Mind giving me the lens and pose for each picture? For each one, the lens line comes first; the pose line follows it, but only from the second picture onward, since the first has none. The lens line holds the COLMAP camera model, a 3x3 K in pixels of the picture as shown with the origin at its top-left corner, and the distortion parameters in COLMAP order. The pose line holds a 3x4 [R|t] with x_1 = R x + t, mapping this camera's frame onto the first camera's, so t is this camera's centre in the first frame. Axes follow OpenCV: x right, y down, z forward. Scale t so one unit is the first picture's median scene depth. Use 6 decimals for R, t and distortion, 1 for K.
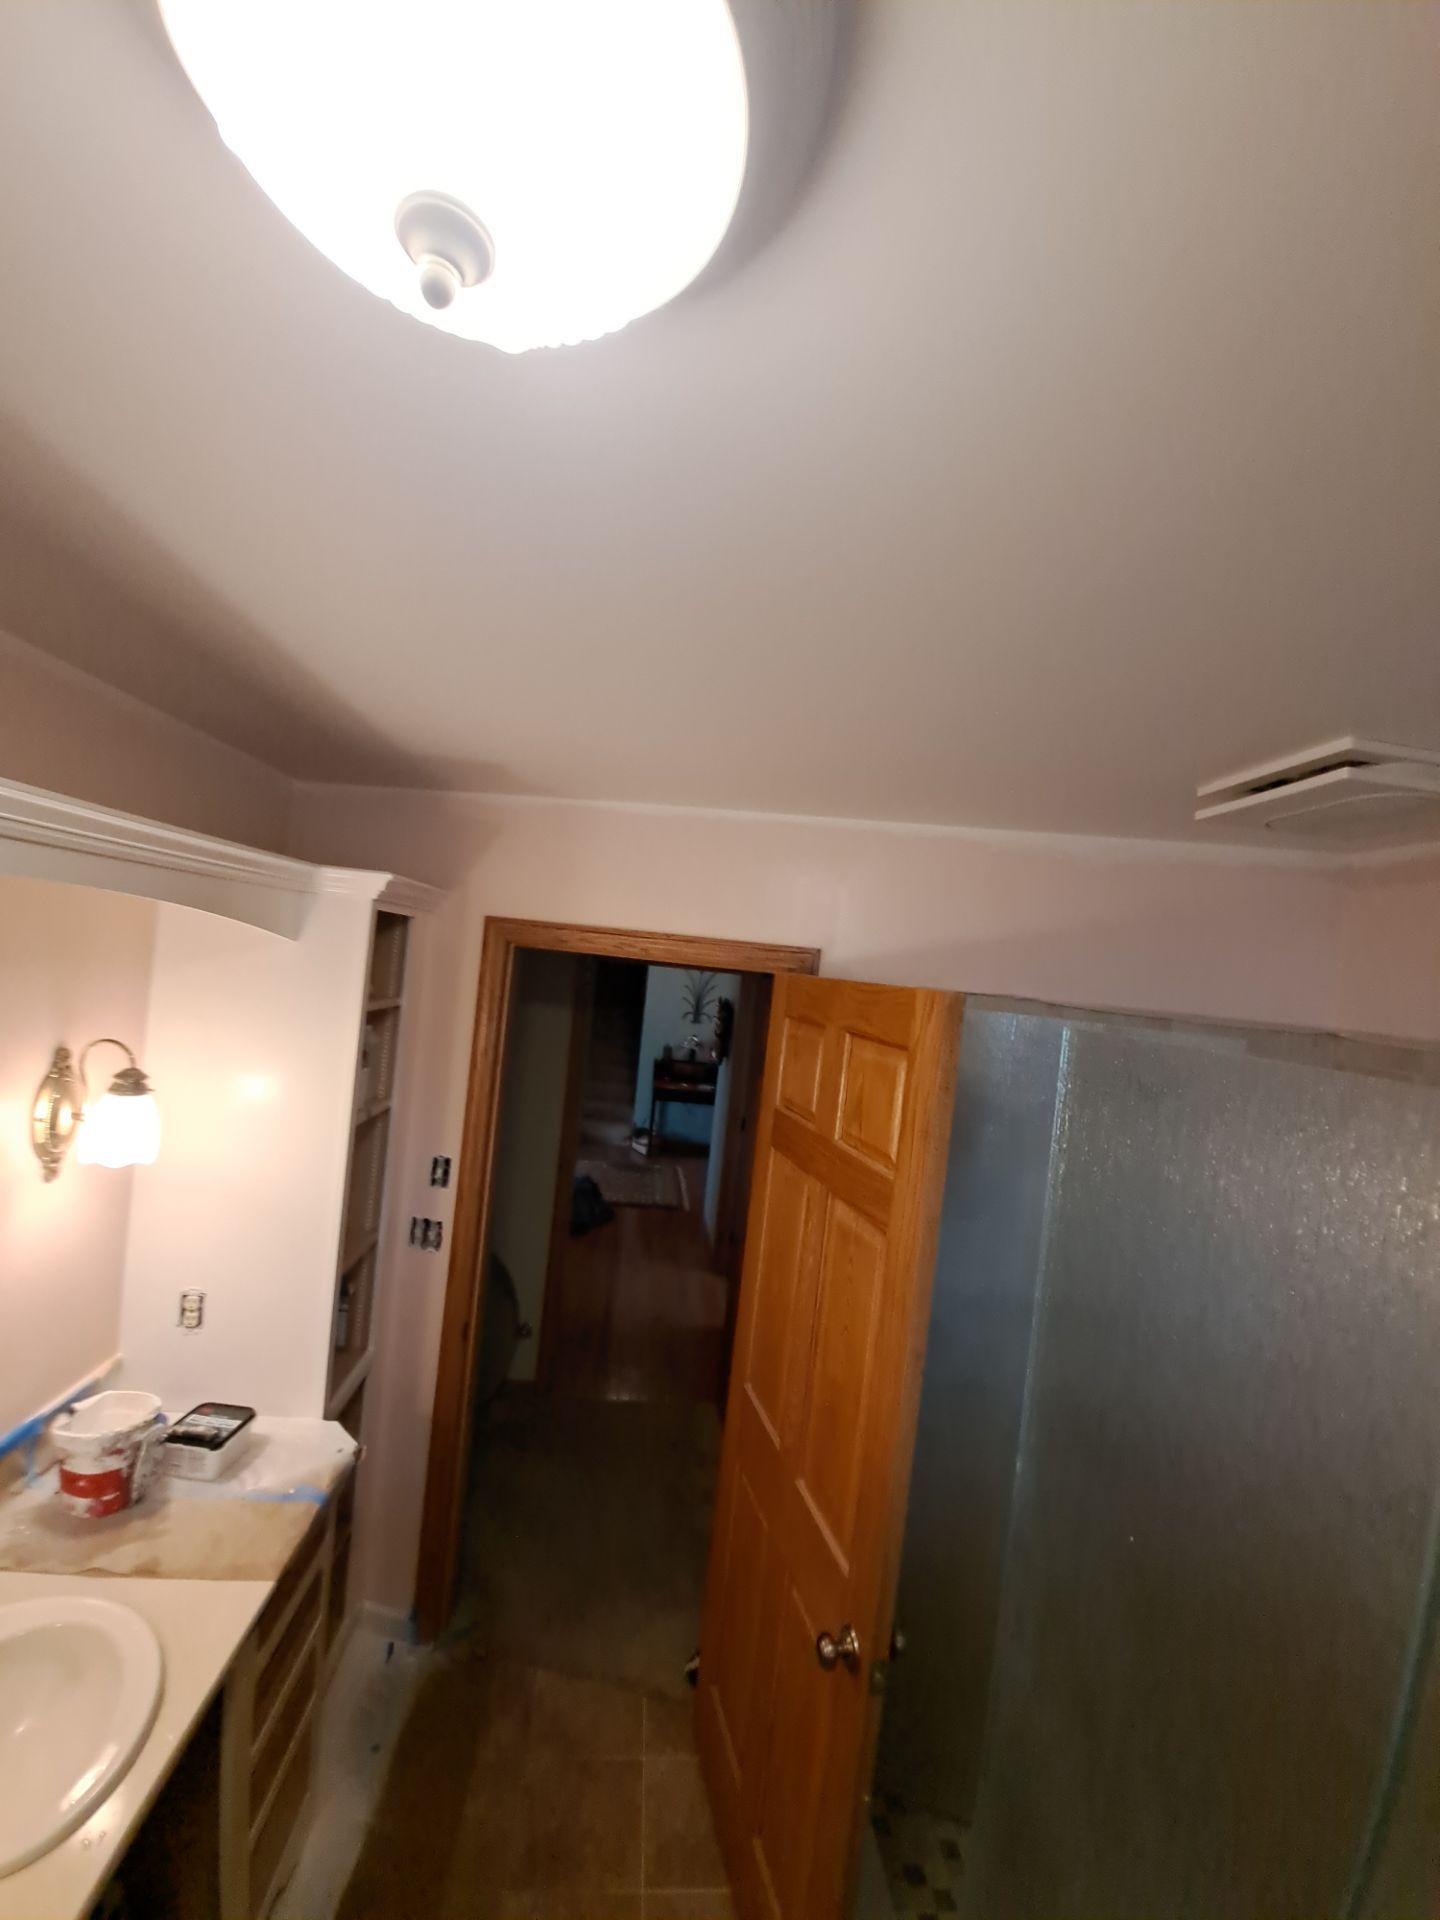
lens RADIAL K [[759.3, 0, 722.3], [0, 759.3, 970.8], [0, 0, 1]] dist [0.005018, -0.011320]
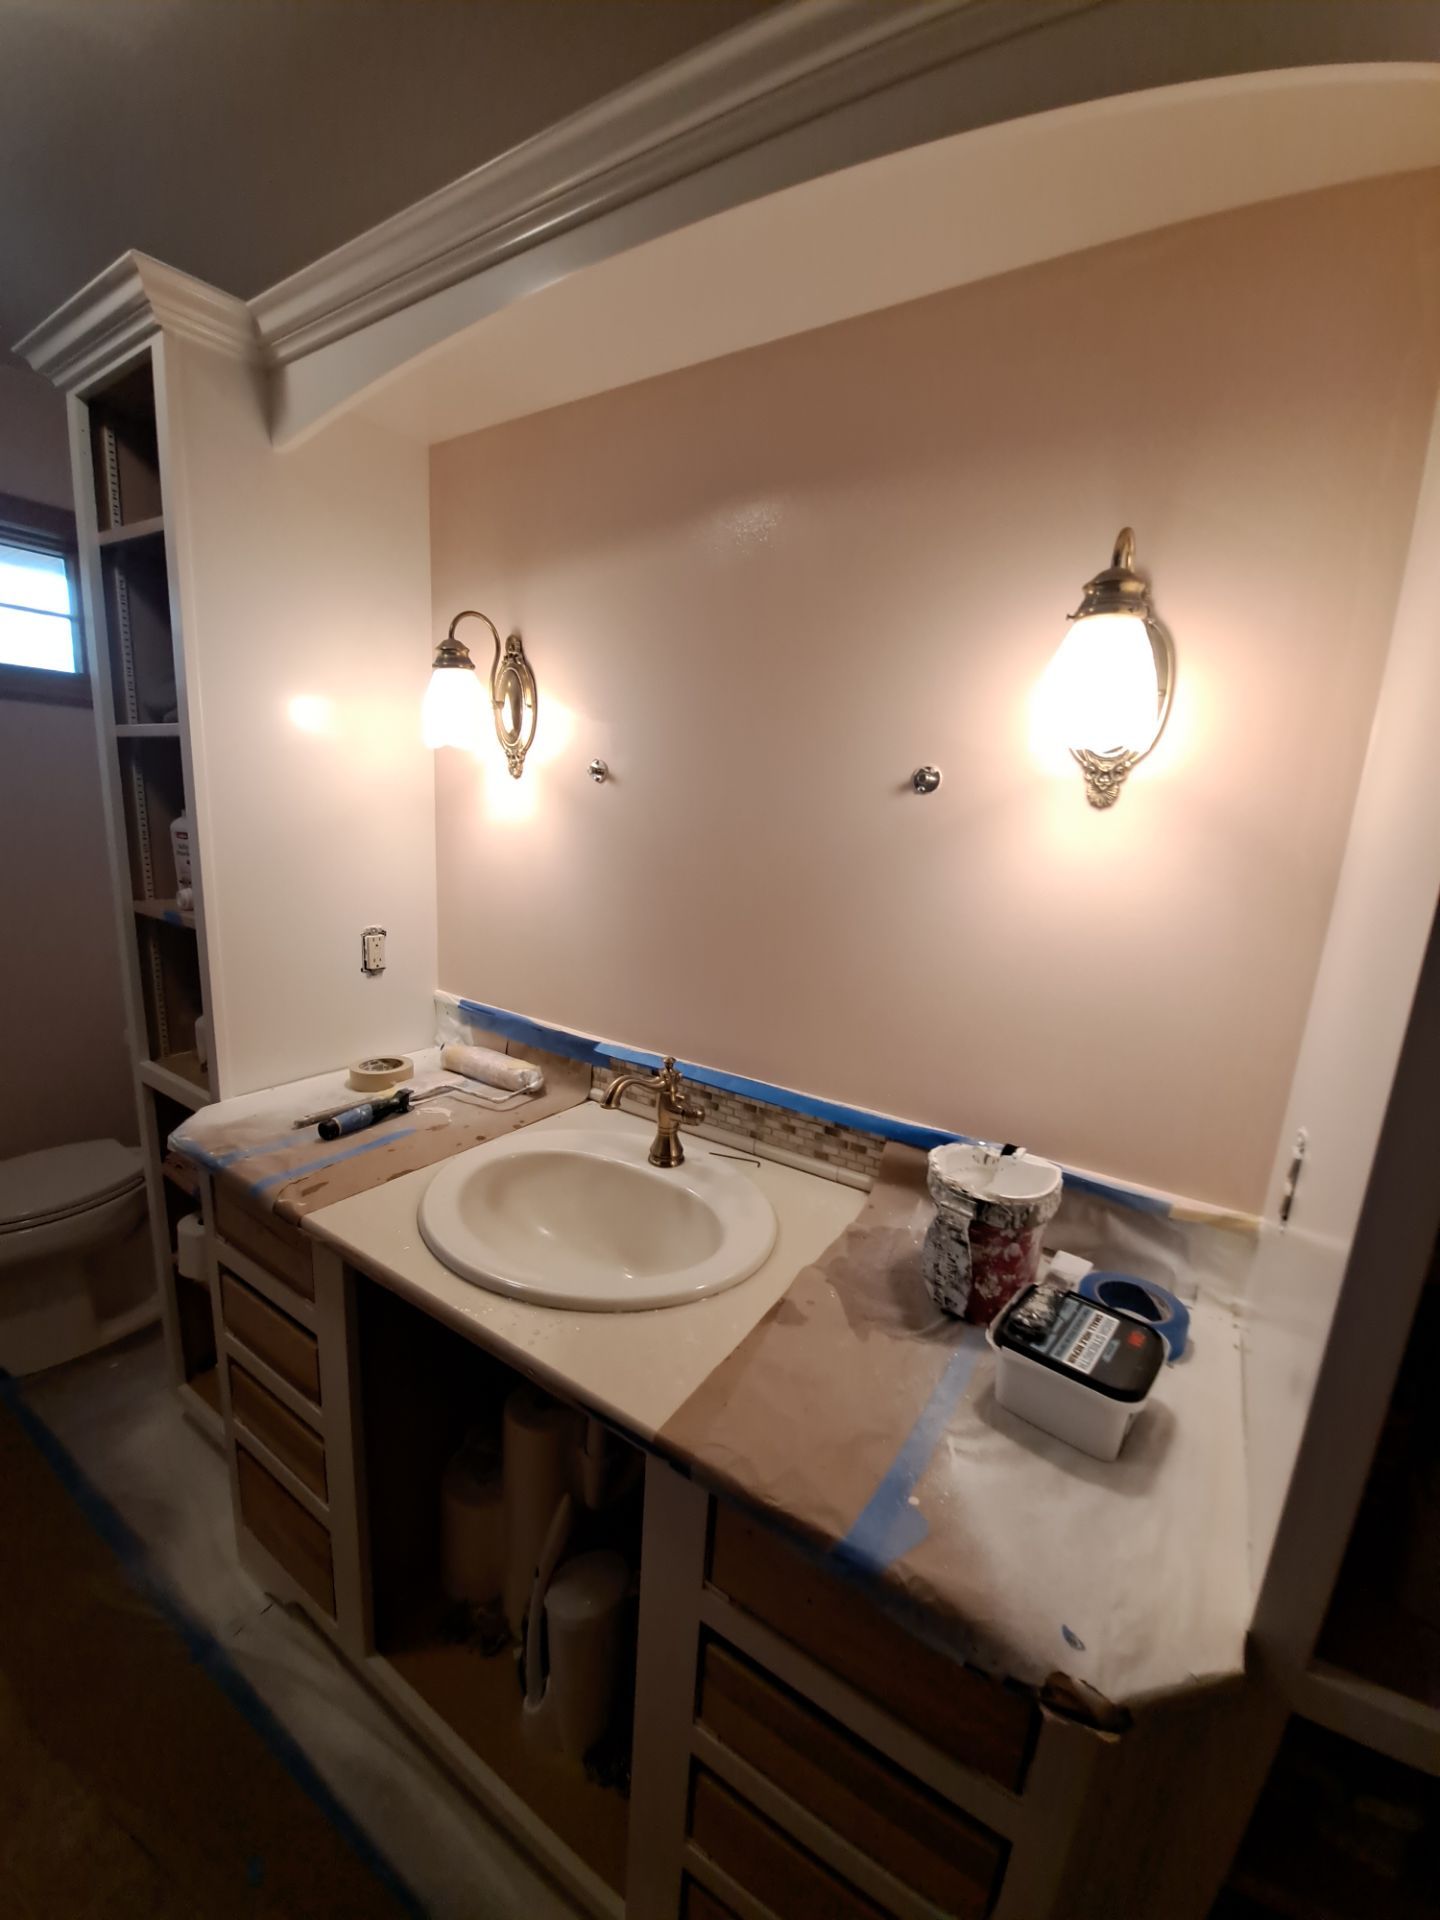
lens RADIAL K [[759.3, 0, 722.3], [0, 759.3, 970.8], [0, 0, 1]] dist [0.005018, -0.011320]
pose [[-0.616036, 0.025102, -0.787318, -0.187333], [-0.130018, 0.982543, 0.133059, 0.373754], [0.776914, 0.184334, -0.602018, 1.180557]]
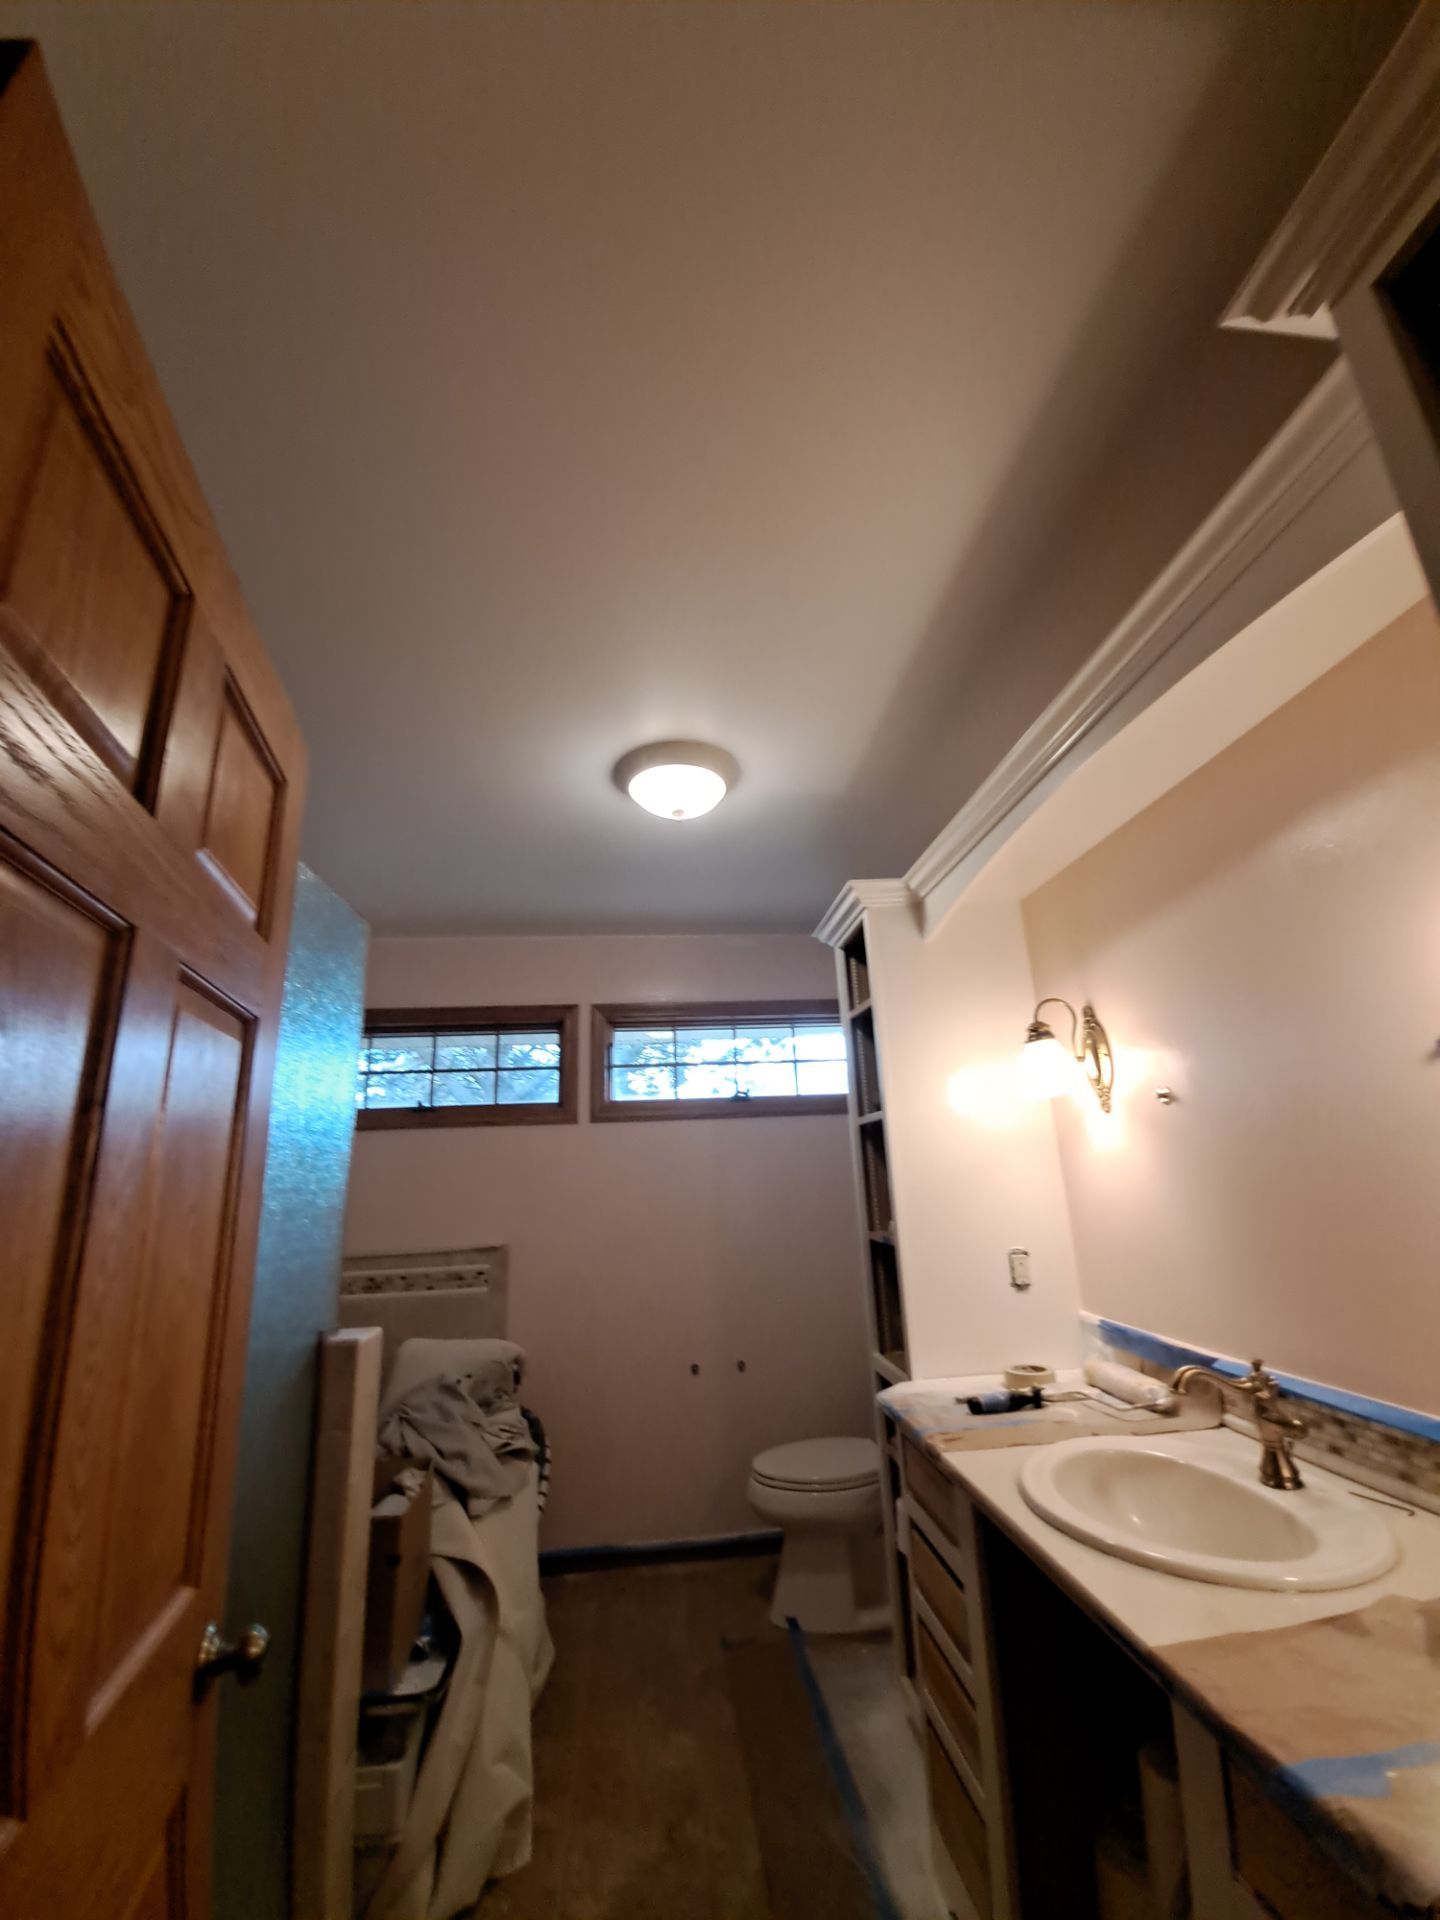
lens RADIAL K [[759.3, 0, 722.3], [0, 759.3, 970.8], [0, 0, 1]] dist [0.005018, -0.011320]
pose [[-0.998030, -0.058408, 0.022921, -0.213185], [-0.062319, 0.965211, -0.253937, 0.420829], [-0.007292, -0.254865, -0.966949, 1.562534]]
